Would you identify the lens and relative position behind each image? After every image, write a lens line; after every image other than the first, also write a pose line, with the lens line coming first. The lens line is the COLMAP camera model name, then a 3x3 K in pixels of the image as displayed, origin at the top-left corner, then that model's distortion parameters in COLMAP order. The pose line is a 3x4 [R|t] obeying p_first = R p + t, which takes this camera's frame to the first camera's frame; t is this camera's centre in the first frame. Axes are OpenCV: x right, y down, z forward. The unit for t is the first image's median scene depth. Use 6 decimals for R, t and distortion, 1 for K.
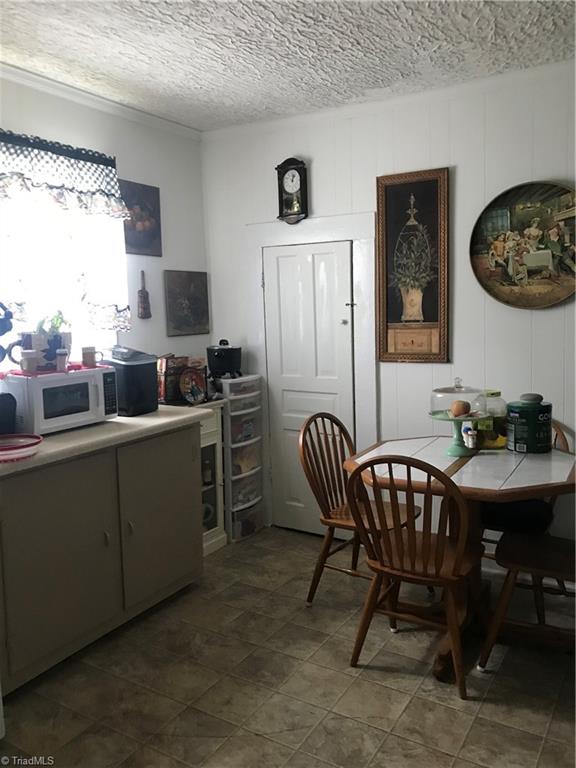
lens RADIAL K [[628.9, 0, 291.6], [0, 628.9, 385.3], [0, 0, 1]] dist [0.006051, -0.001445]
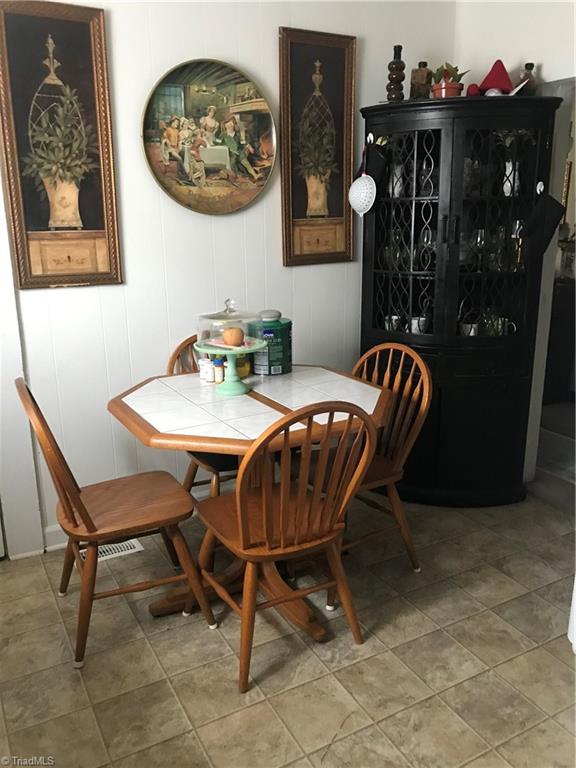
lens RADIAL K [[628.9, 0, 295.2], [0, 628.9, 382.1], [0, 0, 1]] dist [0.006051, -0.001445]
pose [[0.484235, -0.201078, 0.851519, -0.354372], [0.094664, 0.979561, 0.177481, -0.036783], [-0.869802, -0.005334, 0.493372, 0.462125]]
